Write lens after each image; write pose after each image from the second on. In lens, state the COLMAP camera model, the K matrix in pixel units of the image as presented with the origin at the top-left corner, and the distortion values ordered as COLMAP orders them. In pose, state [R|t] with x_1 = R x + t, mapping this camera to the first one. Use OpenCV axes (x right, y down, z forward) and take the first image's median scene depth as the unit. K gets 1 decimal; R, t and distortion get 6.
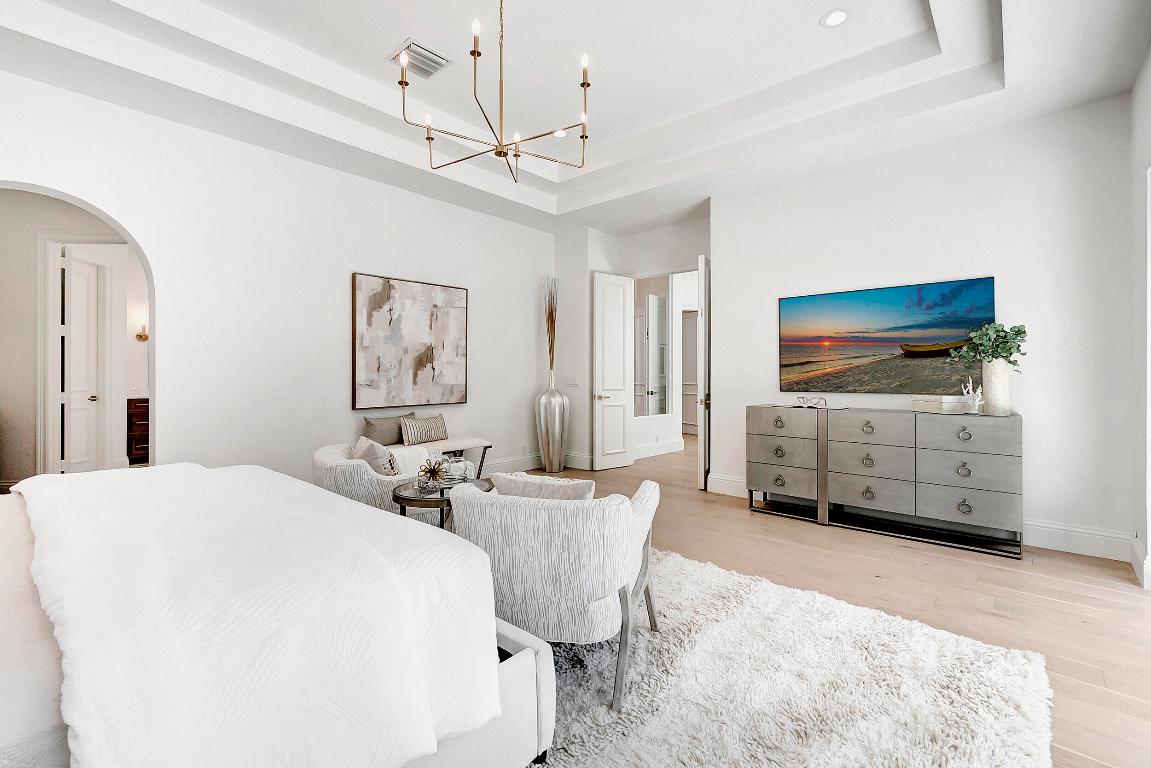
lens RADIAL K [[516.8, 0, 573.4], [0, 516.8, 376.5], [0, 0, 1]] dist [0.000595, -0.000041]
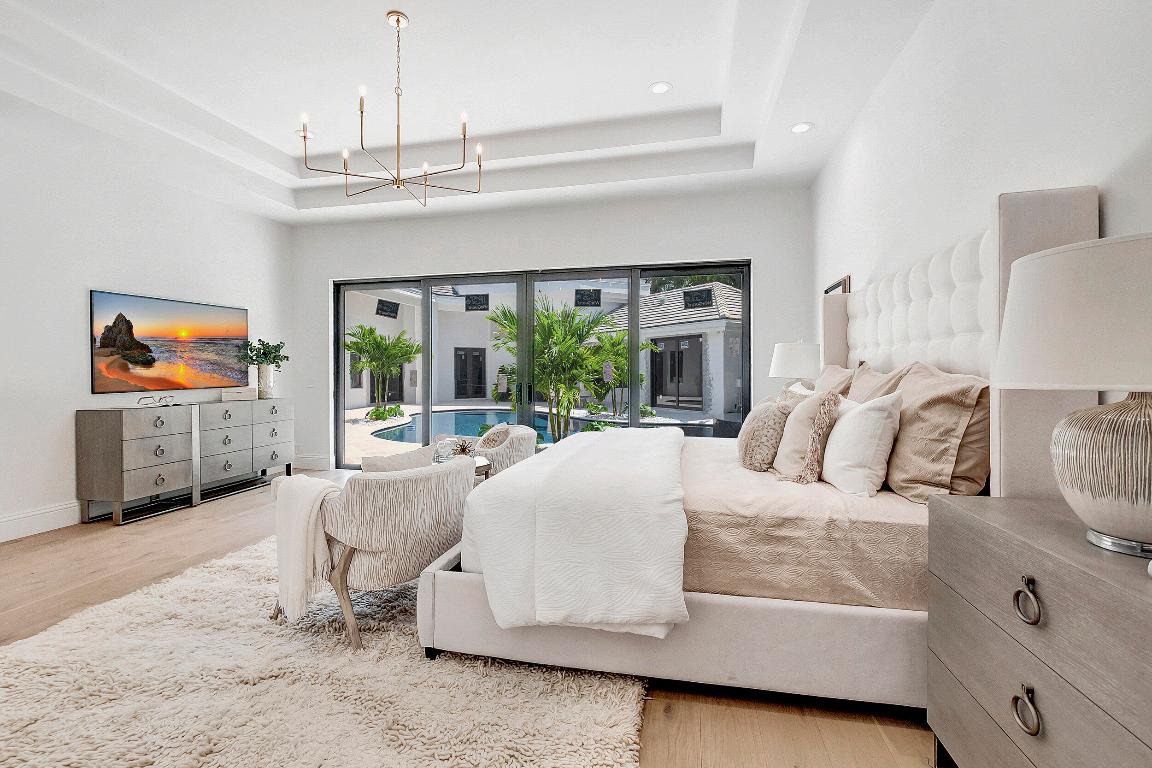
lens RADIAL K [[517.2, 0, 574.0], [0, 517.2, 375.6], [0, 0, 1]] dist [0.000595, -0.000041]
pose [[-0.491665, -0.012862, 0.870690, -0.916926], [0.004065, 0.999846, 0.017065, -0.016924], [-0.870775, 0.011930, -0.491537, 0.835319]]
